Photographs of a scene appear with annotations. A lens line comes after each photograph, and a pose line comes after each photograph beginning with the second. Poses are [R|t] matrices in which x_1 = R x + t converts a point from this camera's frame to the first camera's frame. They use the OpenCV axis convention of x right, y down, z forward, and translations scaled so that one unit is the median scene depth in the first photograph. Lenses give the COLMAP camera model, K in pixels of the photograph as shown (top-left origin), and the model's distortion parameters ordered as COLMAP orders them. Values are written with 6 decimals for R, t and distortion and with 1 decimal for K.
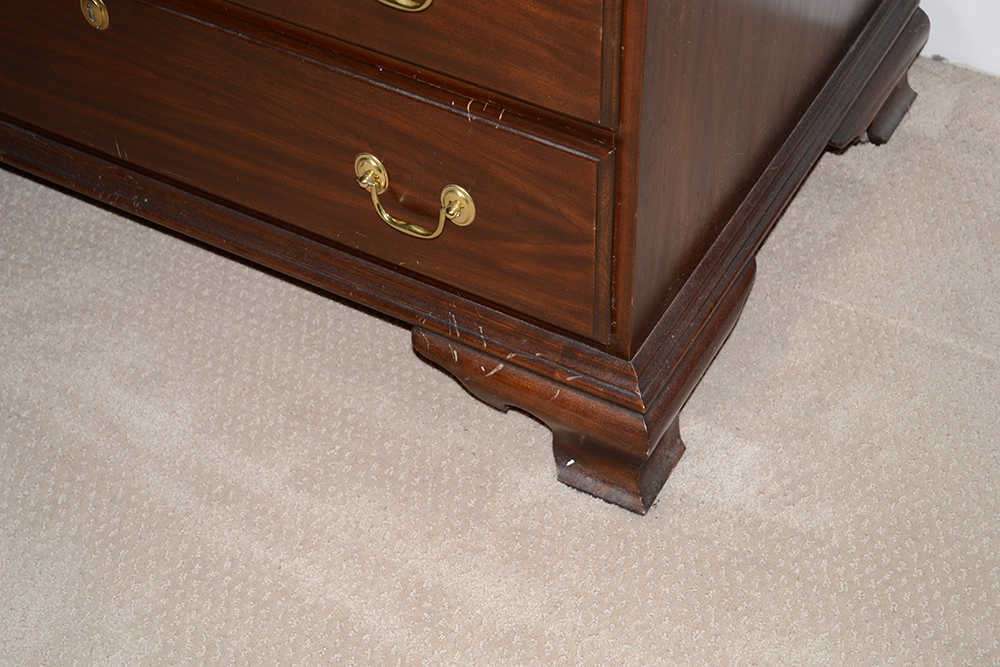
lens RADIAL K [[1782.6, 0, 494.7], [0, 1782.6, 334.7], [0, 0, 1]] dist [0.019548, 0.000000]
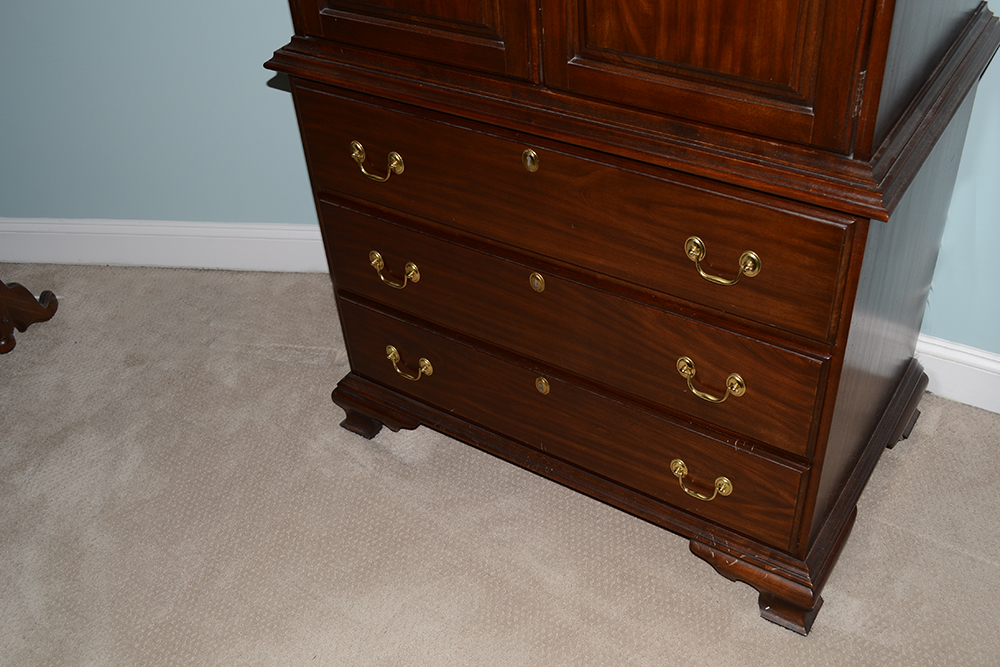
lens RADIAL K [[1020.7, 0, 503.1], [0, 1020.7, 342.1], [0, 0, 1]] dist [-0.061134, 0.000000]
pose [[0.996552, 0.011402, -0.082186, -0.166485], [-0.021149, 0.992702, -0.118726, -0.085484], [0.080232, 0.120055, 0.989520, -0.194783]]
